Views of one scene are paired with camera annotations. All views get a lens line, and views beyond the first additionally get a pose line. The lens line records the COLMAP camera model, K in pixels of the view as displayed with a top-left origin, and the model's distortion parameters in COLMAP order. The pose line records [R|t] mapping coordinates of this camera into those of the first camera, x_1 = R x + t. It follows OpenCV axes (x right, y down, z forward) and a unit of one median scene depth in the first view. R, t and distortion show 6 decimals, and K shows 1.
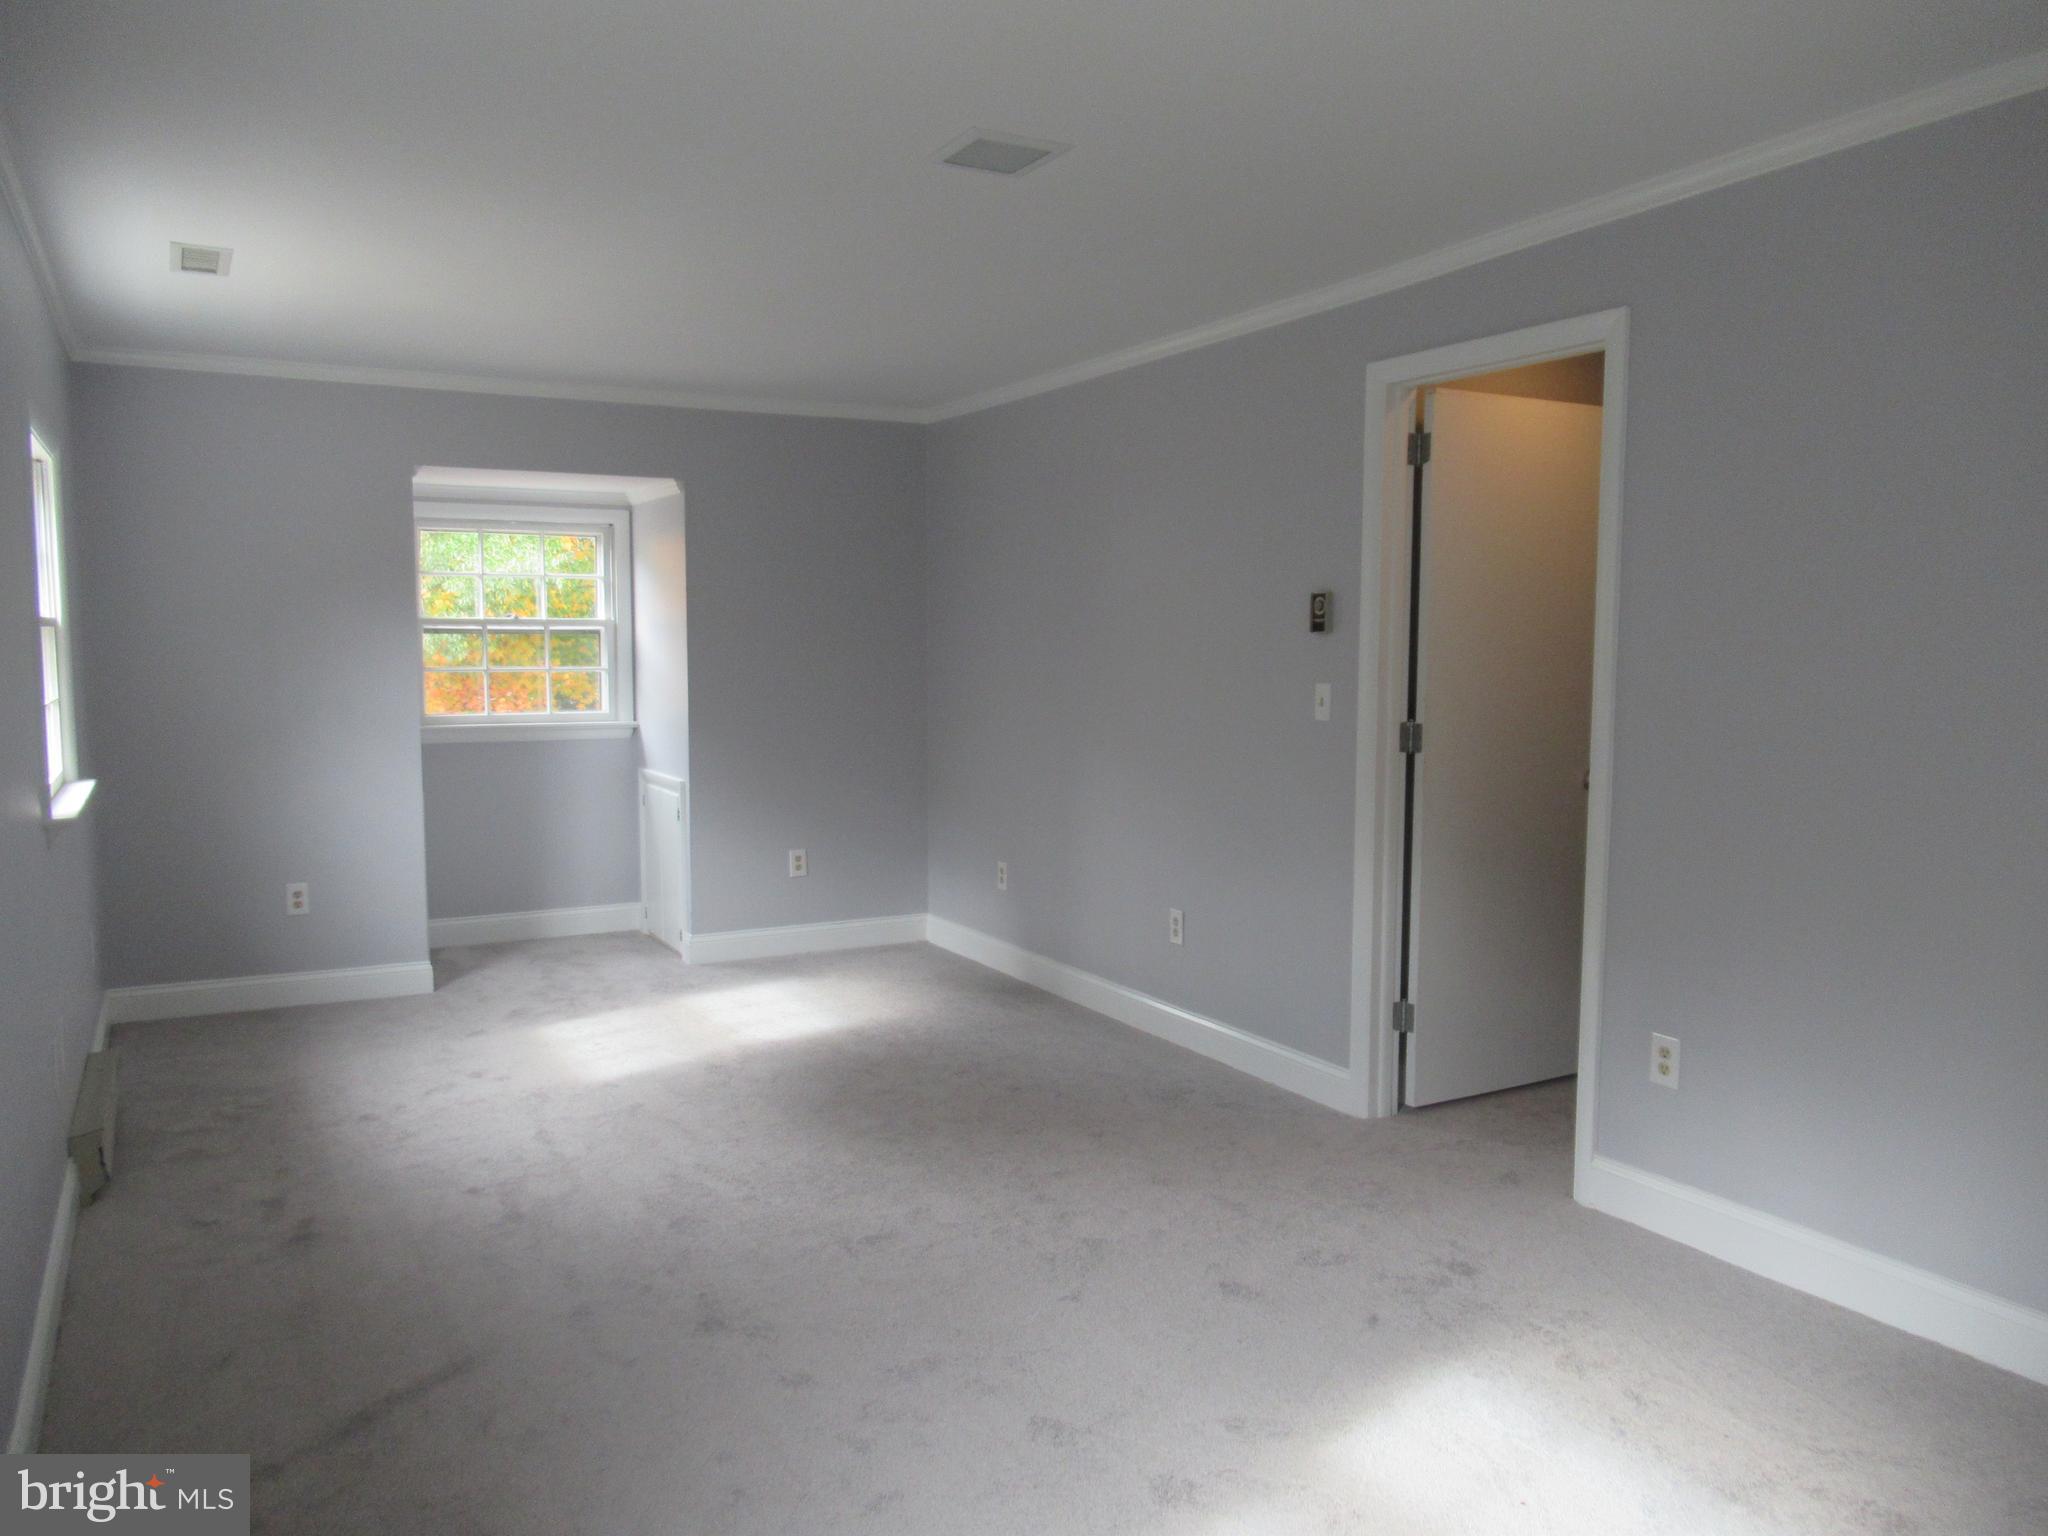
lens RADIAL K [[1538.6, 0, 1024.0], [0, 1538.6, 768.0], [0, 0, 1]] dist [0.000989, -0.007607]
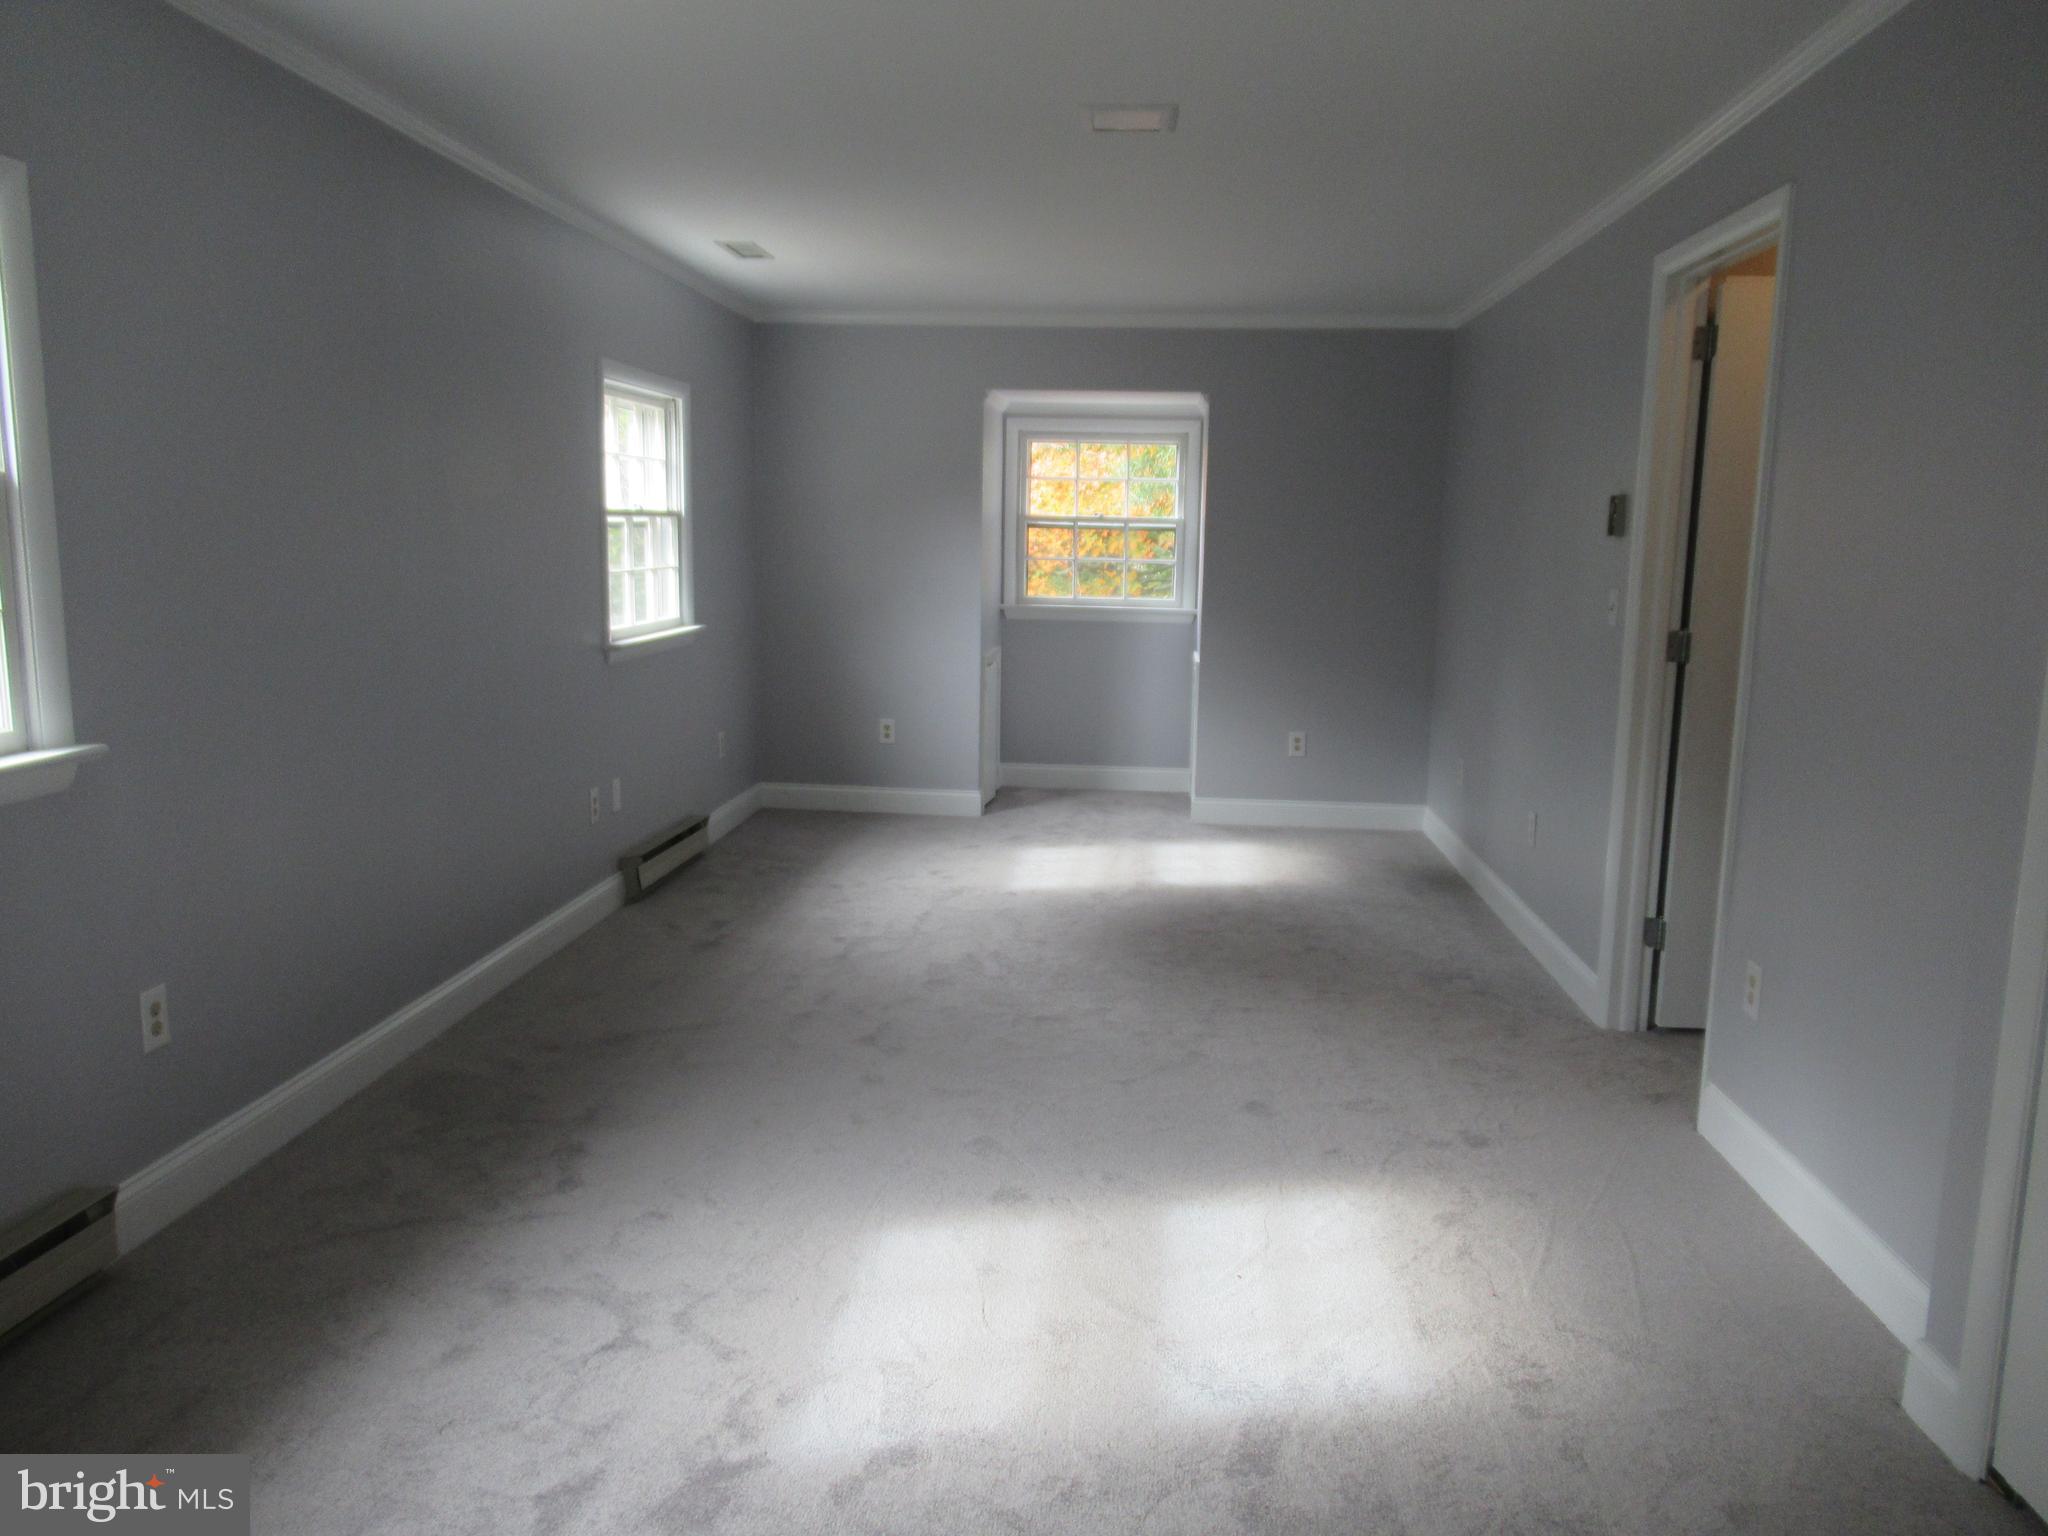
lens RADIAL K [[1545.4, 0, 1023.9], [0, 1545.4, 761.6], [0, 0, 1]] dist [-0.003338, -0.002580]
pose [[0.832160, 0.096628, -0.546052, 0.372685], [-0.065897, 0.994955, 0.075641, 0.004862], [0.550607, -0.026962, 0.834329, -0.028497]]
